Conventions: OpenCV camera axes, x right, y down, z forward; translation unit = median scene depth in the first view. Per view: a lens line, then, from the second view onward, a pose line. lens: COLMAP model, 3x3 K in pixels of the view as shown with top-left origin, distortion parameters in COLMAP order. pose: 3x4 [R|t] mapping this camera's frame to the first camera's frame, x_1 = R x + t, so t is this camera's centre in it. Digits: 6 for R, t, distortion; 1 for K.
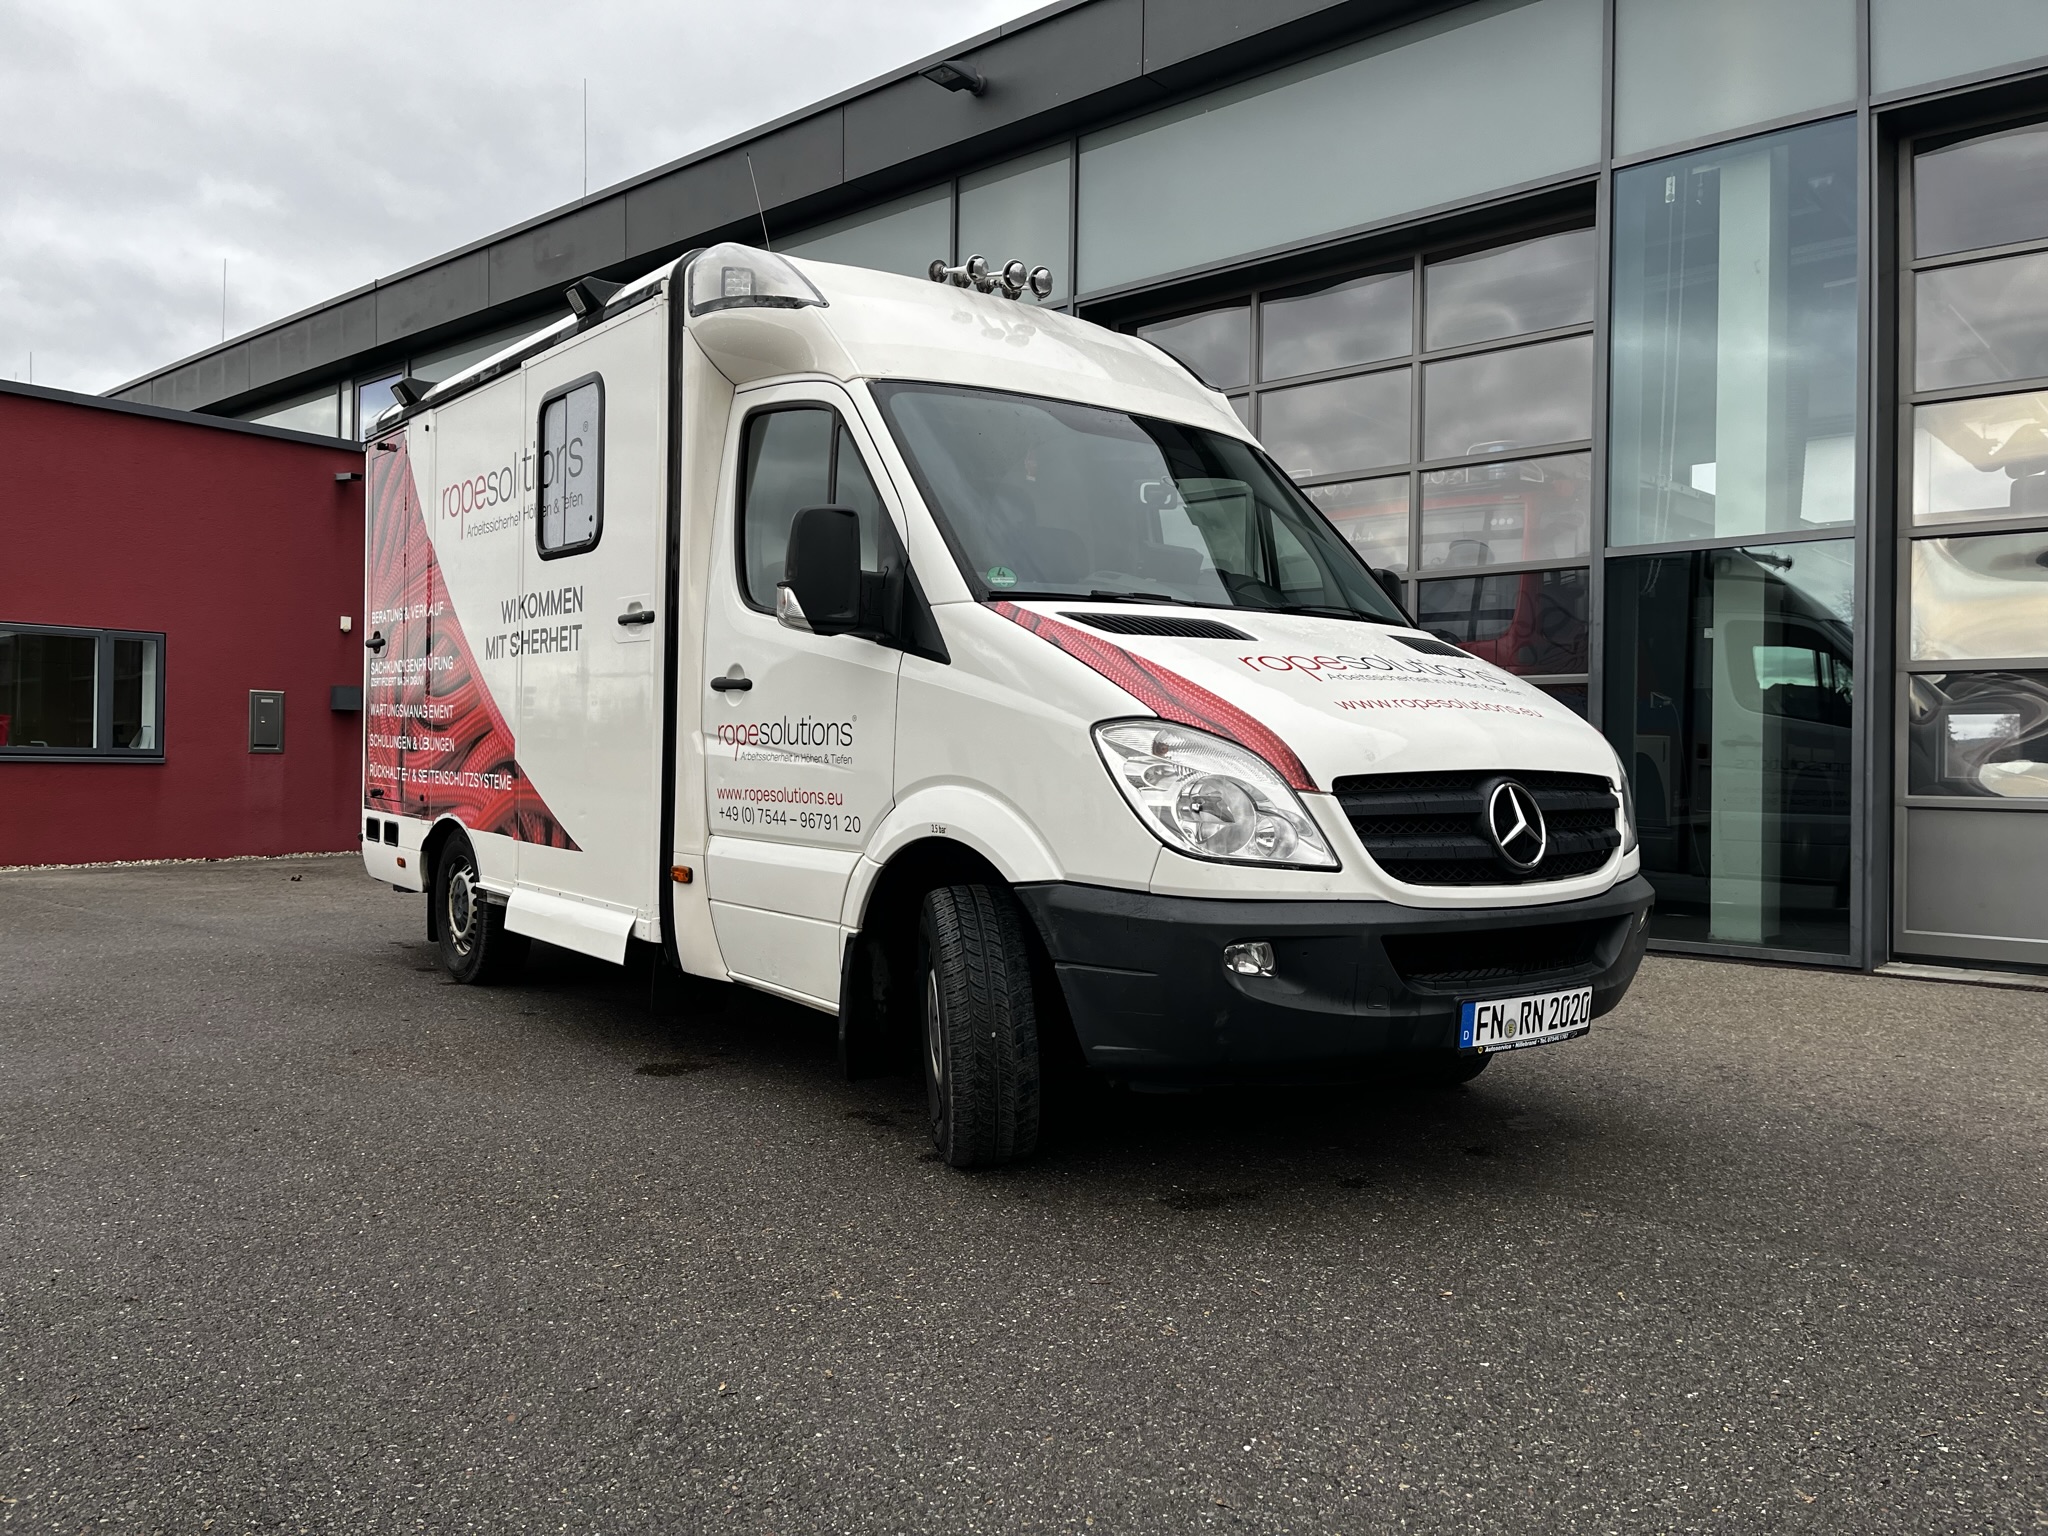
lens RADIAL K [[1562.8, 0, 1024.0], [0, 1562.8, 768.0], [0, 0, 1]] dist [0.105282, -0.154746]
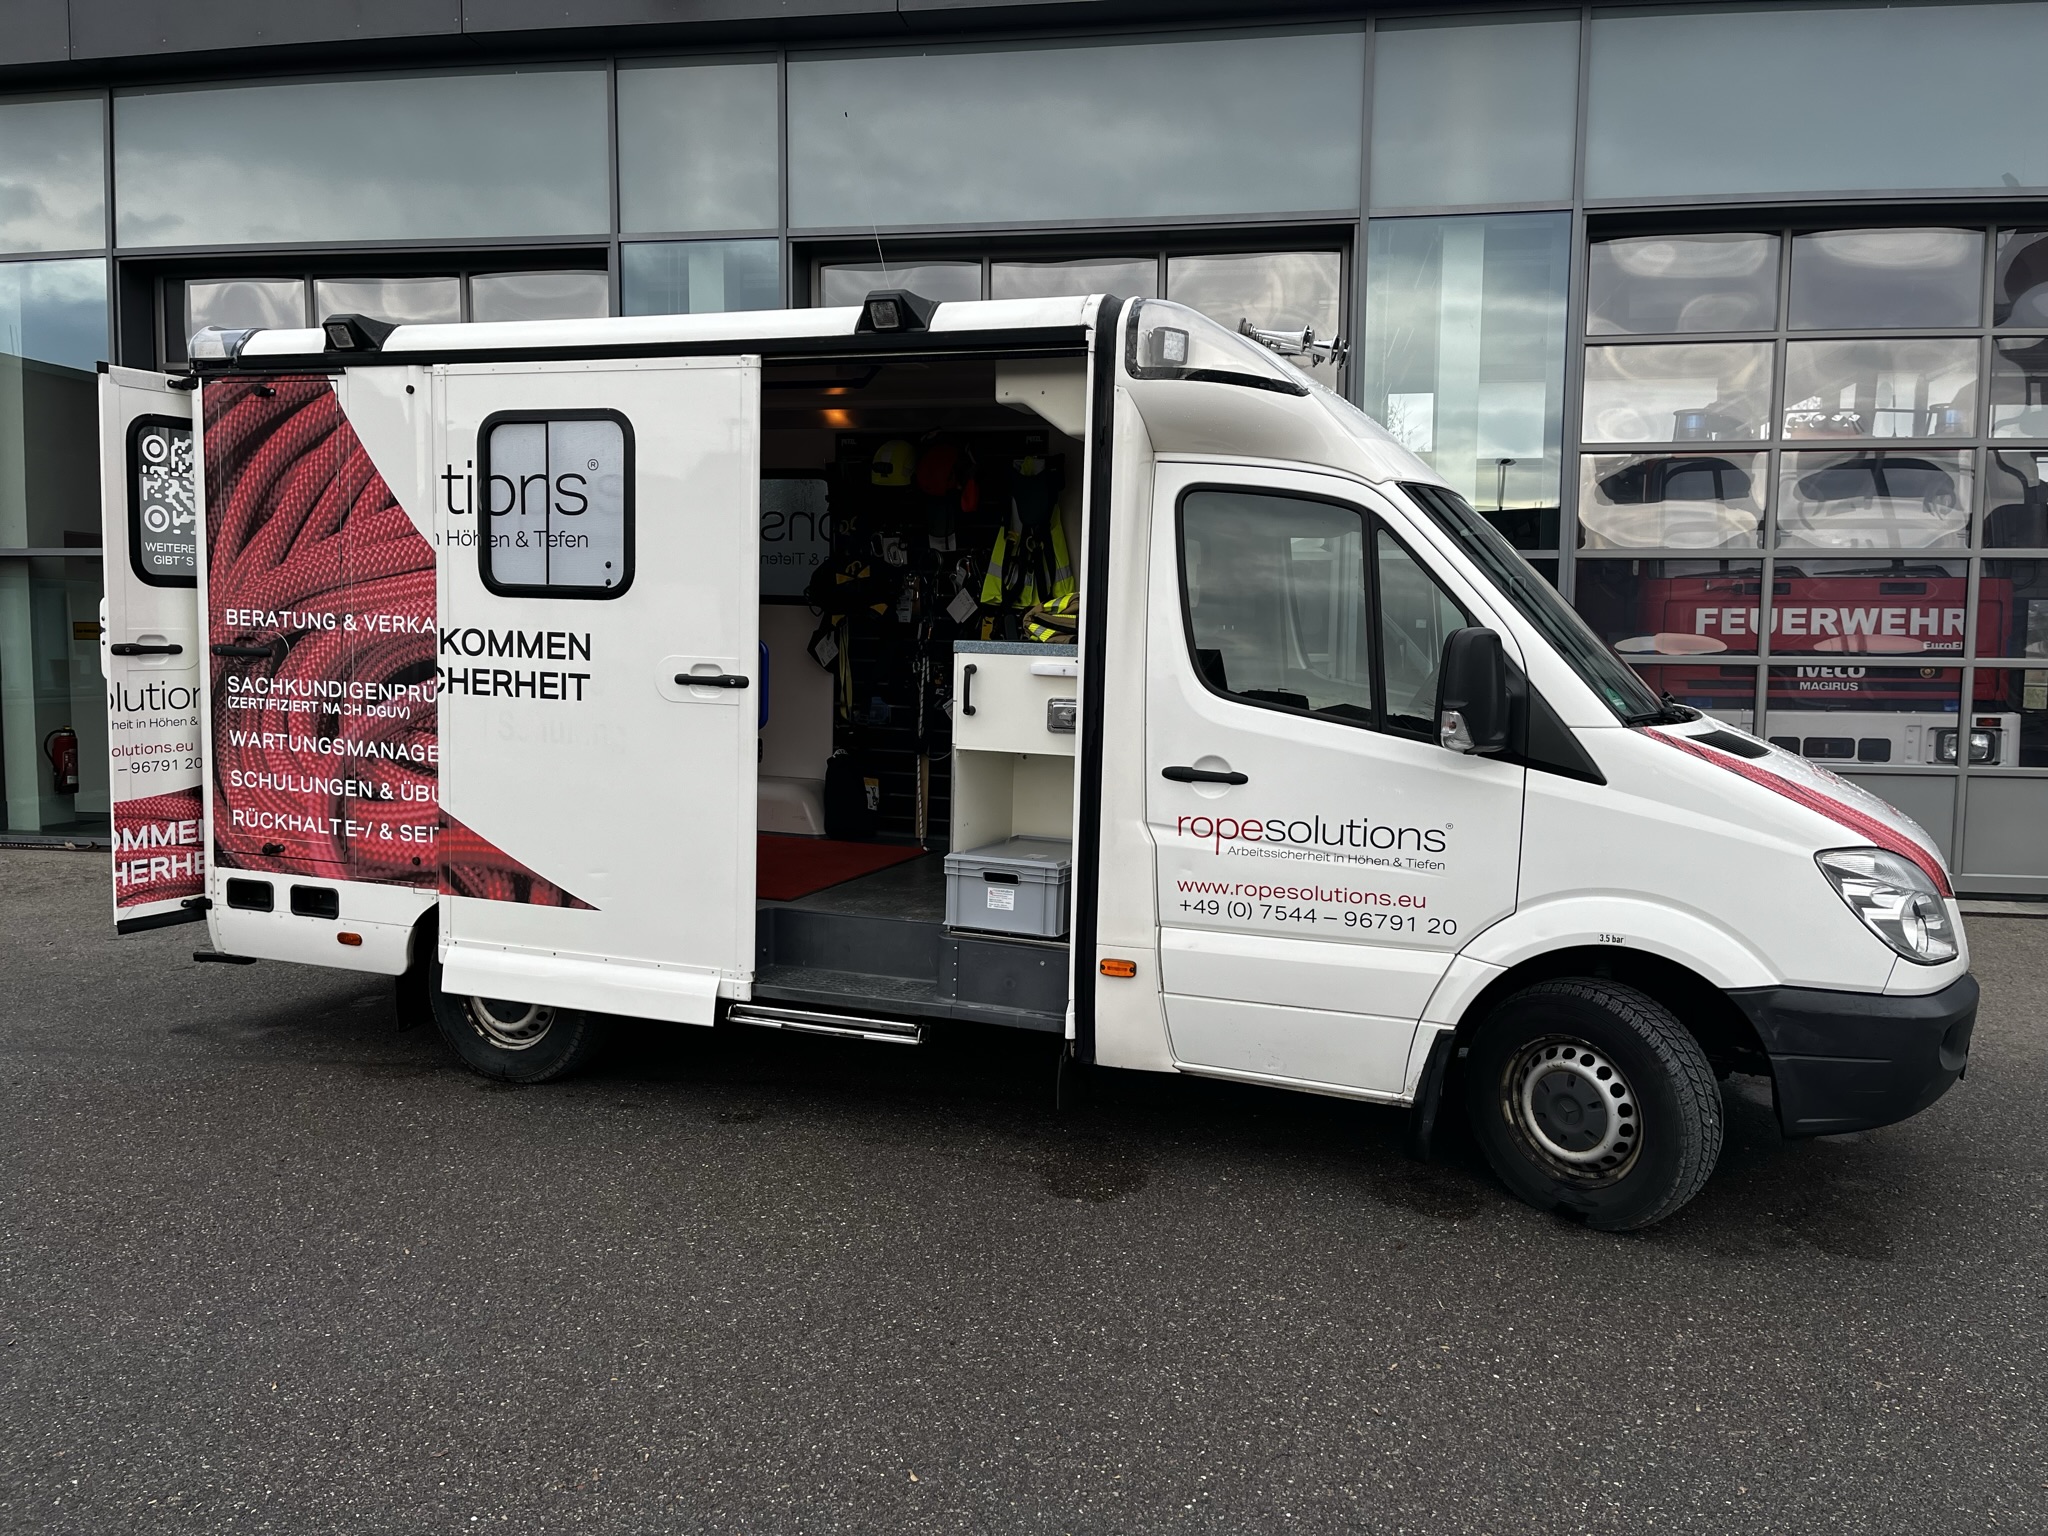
lens RADIAL K [[1562.8, 0, 1024.0], [0, 1562.8, 768.0], [0, 0, 1]] dist [0.105282, -0.154746]
pose [[0.839406, -0.051906, 0.541020, -0.857907], [0.000625, 0.995521, 0.094543, -0.159703], [-0.543504, -0.079022, 0.835679, 0.266629]]
